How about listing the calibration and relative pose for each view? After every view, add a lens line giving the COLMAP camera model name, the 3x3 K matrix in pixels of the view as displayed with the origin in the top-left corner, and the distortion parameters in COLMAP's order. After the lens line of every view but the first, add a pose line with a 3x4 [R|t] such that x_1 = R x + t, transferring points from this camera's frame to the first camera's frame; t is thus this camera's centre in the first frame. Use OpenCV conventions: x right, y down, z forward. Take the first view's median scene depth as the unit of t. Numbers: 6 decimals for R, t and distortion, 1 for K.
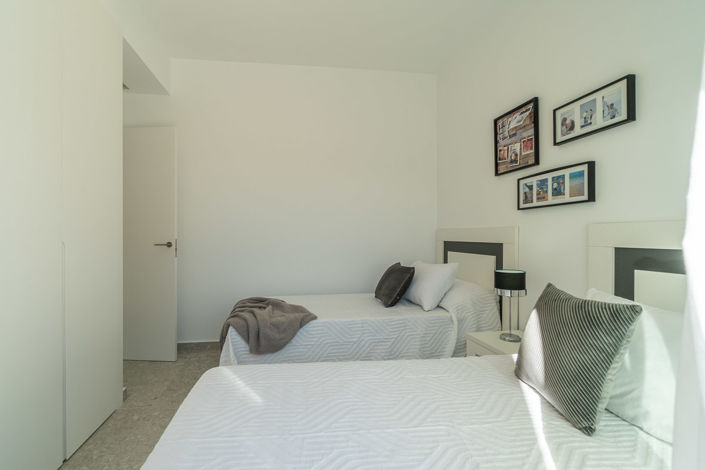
lens RADIAL K [[307.0, 0, 351.6], [0, 307.0, 237.7], [0, 0, 1]] dist [-0.009491, 0.001363]
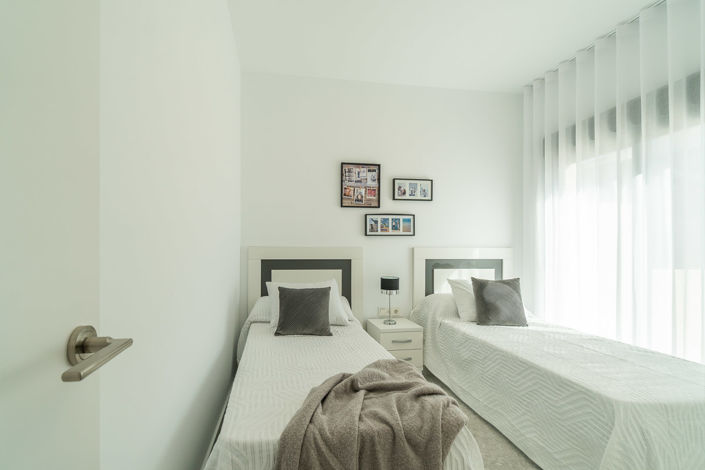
lens RADIAL K [[307.0, 0, 325.1], [0, 307.0, 248.1], [0, 0, 1]] dist [-0.009491, 0.001363]
pose [[0.076020, -0.000731, 0.997106, -0.953851], [0.007044, 0.999975, 0.000196, -0.036225], [-0.997081, 0.007009, 0.076023, 1.142797]]
